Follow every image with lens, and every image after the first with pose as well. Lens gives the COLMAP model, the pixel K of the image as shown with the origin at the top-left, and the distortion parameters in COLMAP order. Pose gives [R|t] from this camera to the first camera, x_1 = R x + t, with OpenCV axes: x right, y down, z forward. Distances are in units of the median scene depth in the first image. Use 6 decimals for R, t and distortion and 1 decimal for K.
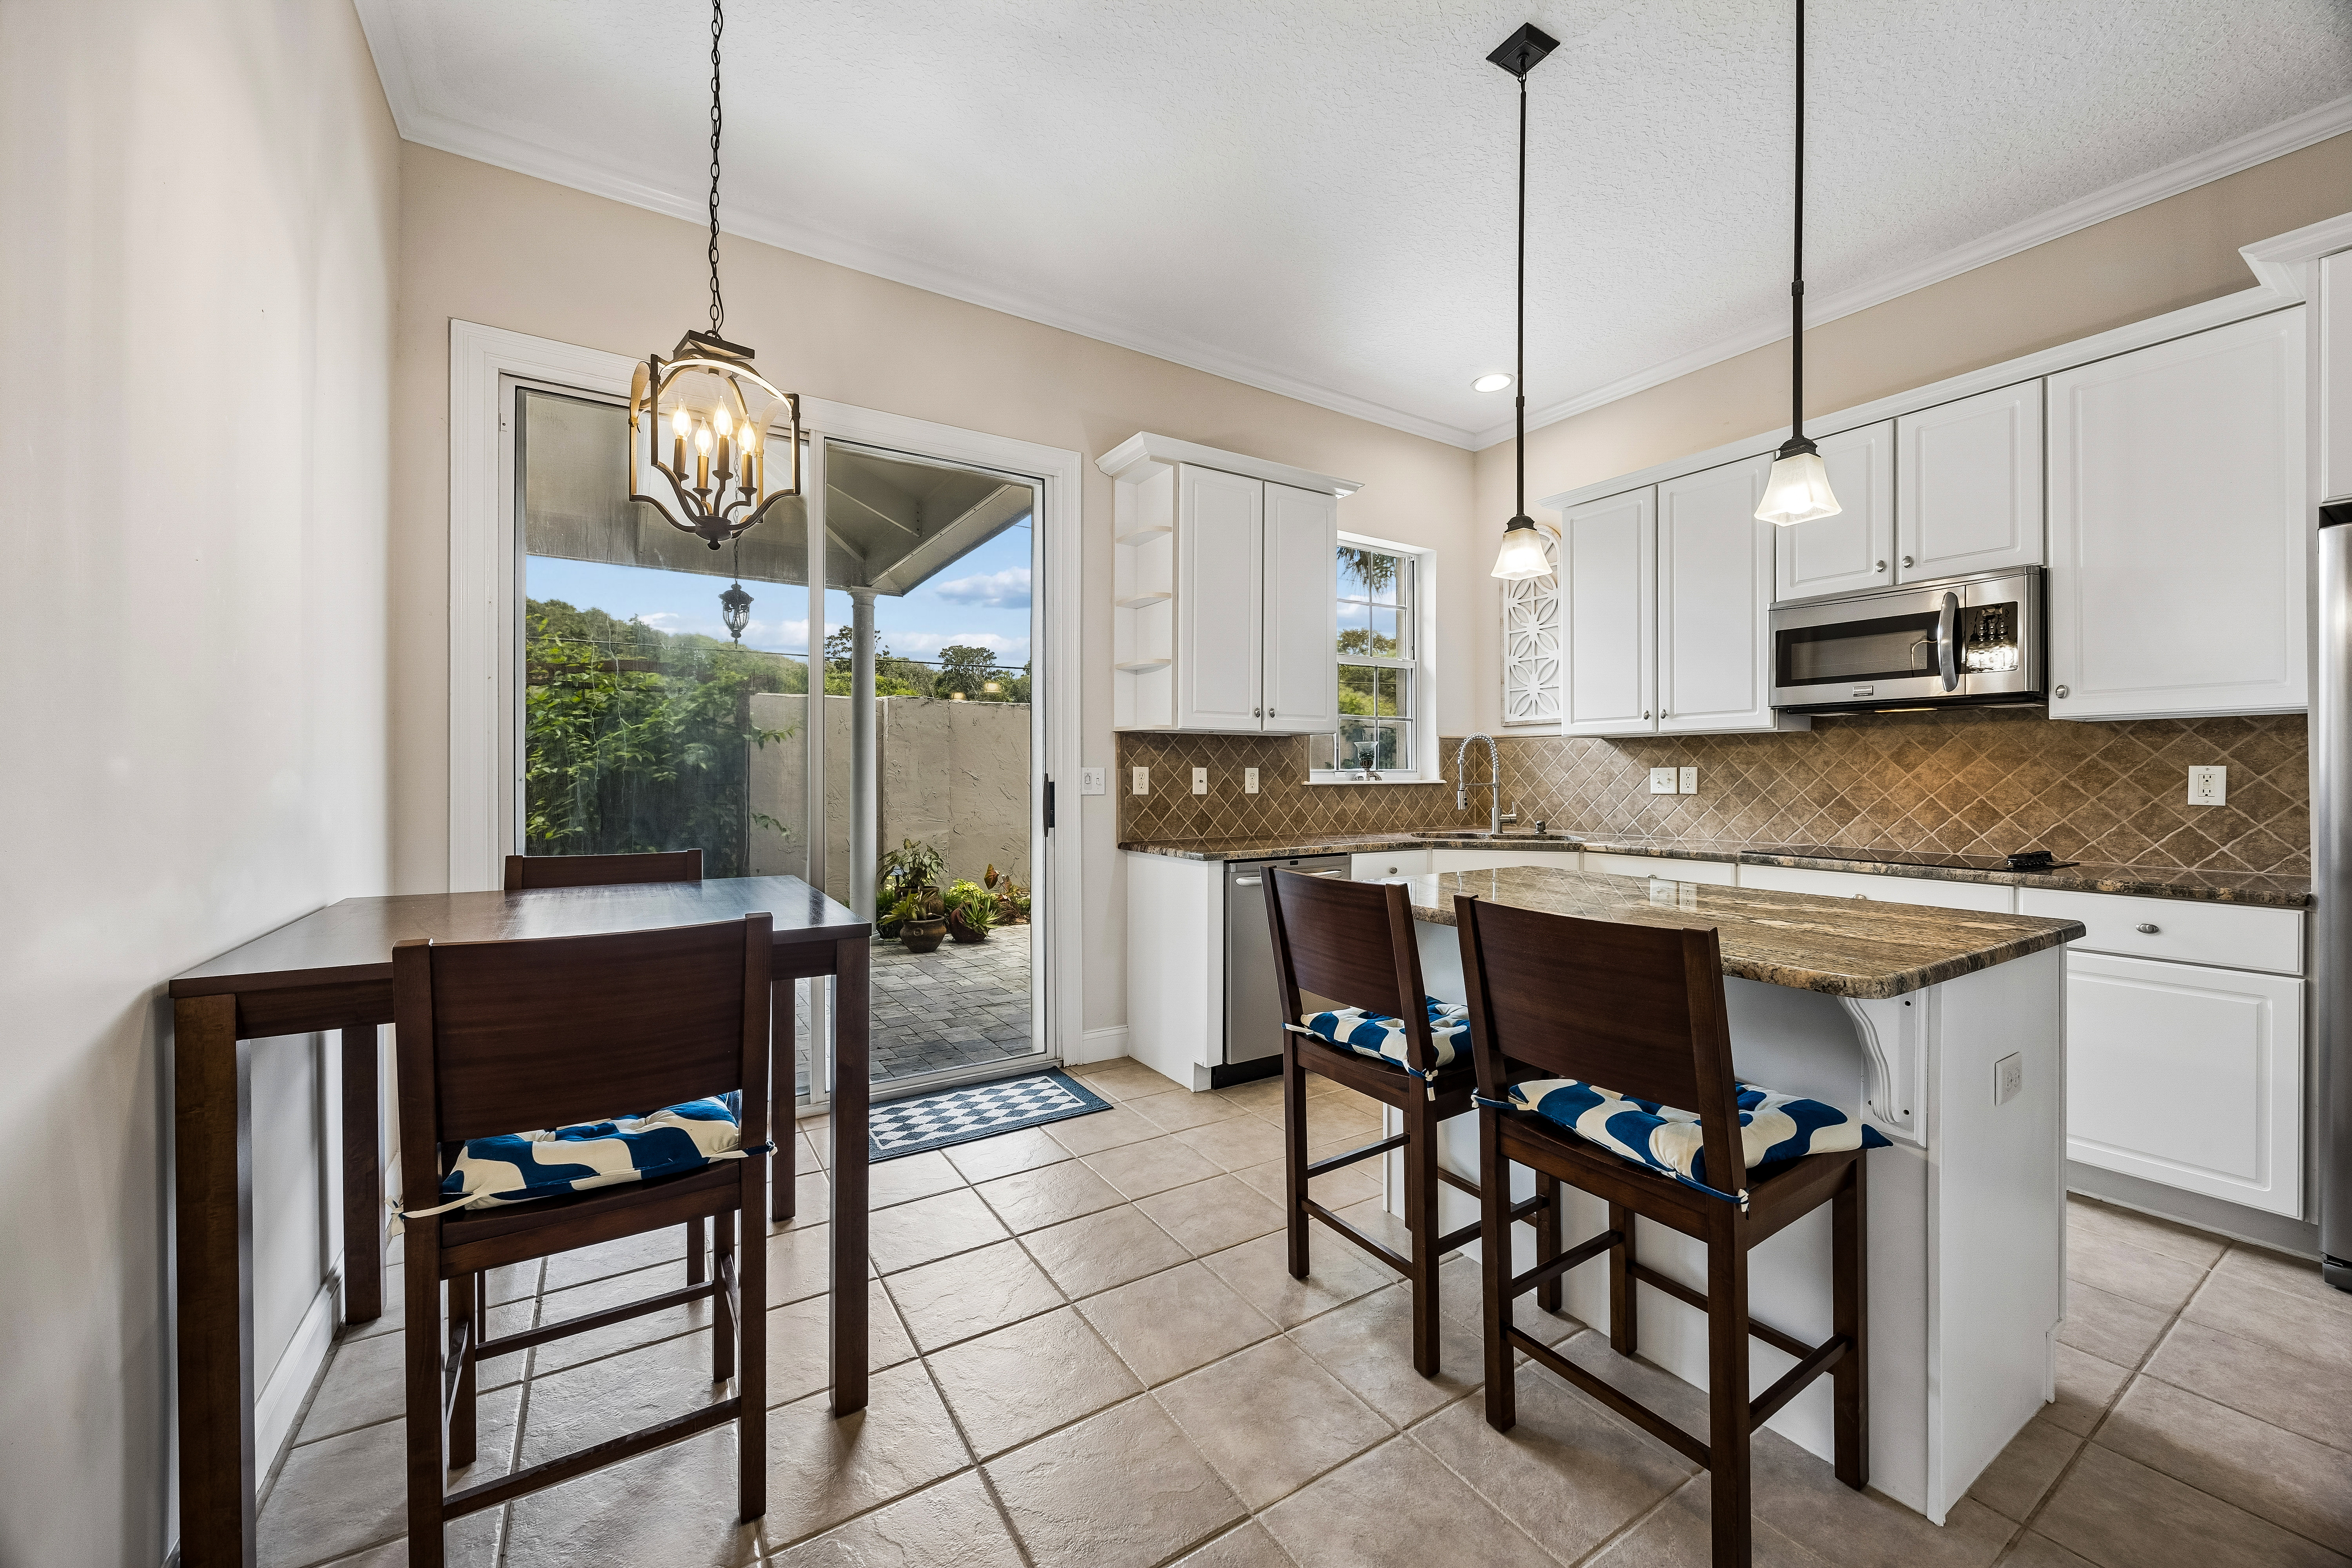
lens RADIAL K [[888.1, 0, 1171.8], [0, 888.1, 776.5], [0, 0, 1]] dist [-0.000075, -0.000040]
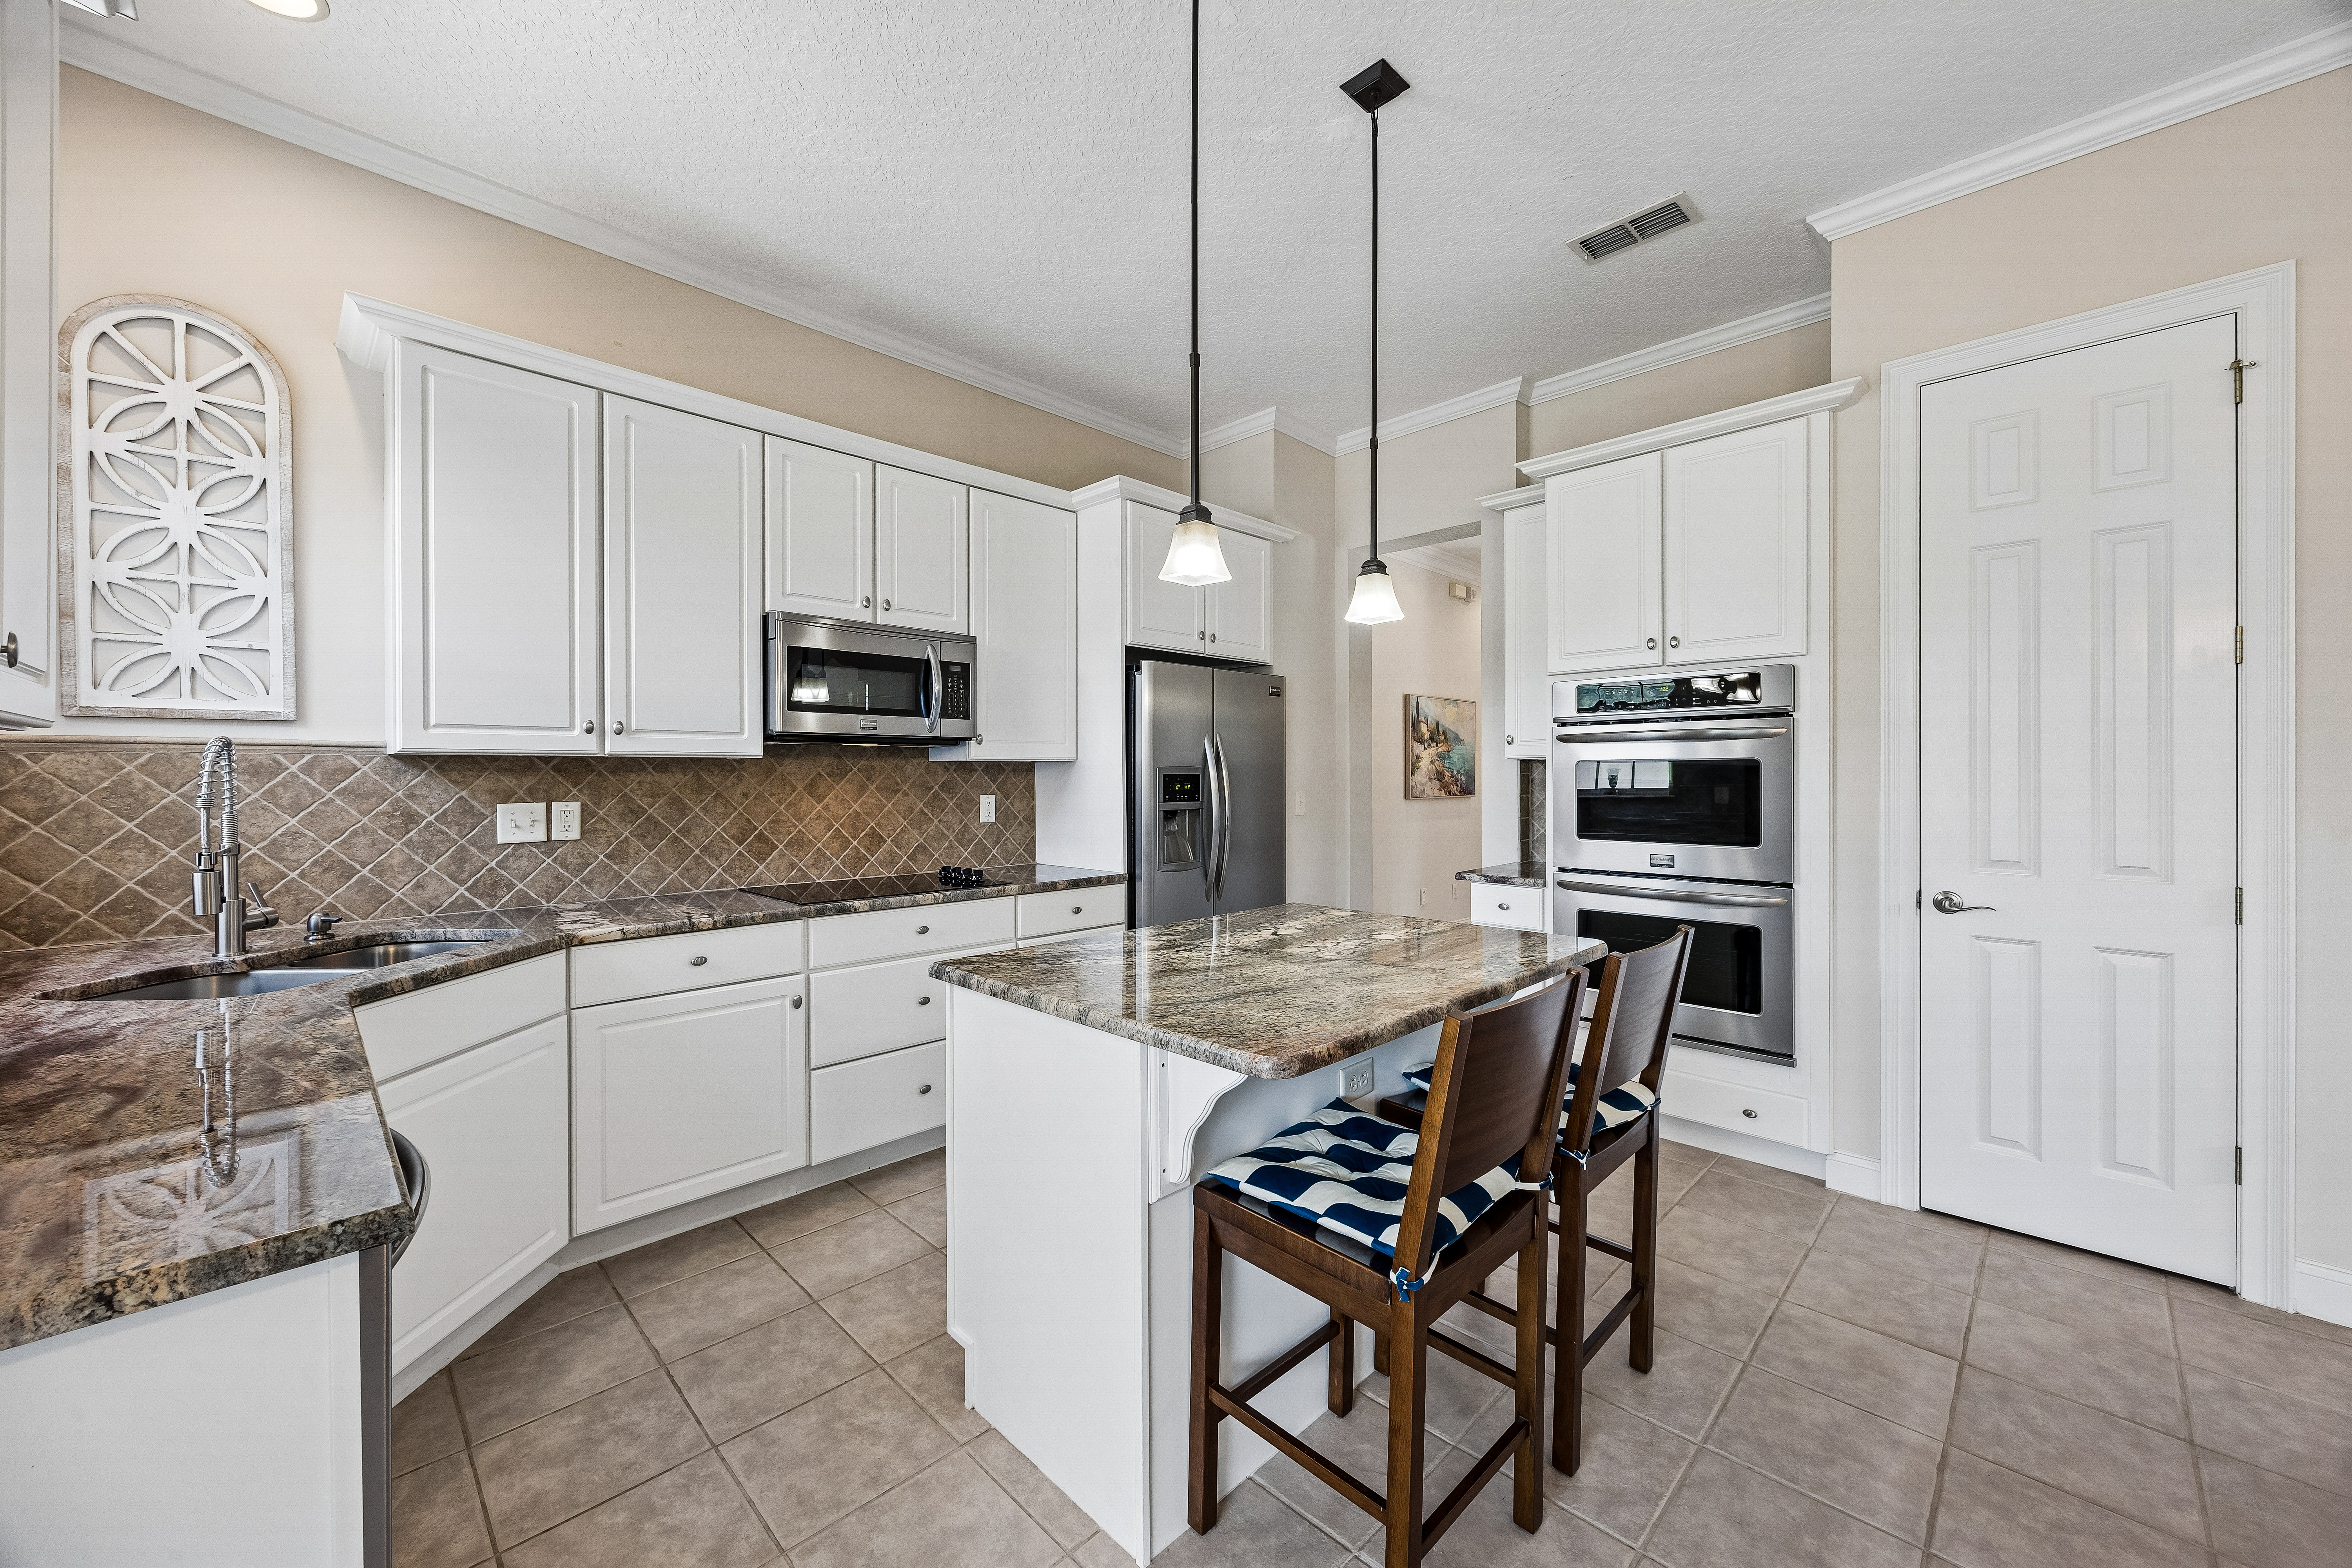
lens RADIAL K [[888.1, 0, 1165.4], [0, 888.1, 779.0], [0, 0, 1]] dist [-0.000075, -0.000040]
pose [[-0.212812, 0.001194, 0.977092, -0.217989], [0.009265, 0.999957, 0.000796, -0.026448], [-0.977049, 0.009222, -0.212814, 0.738985]]
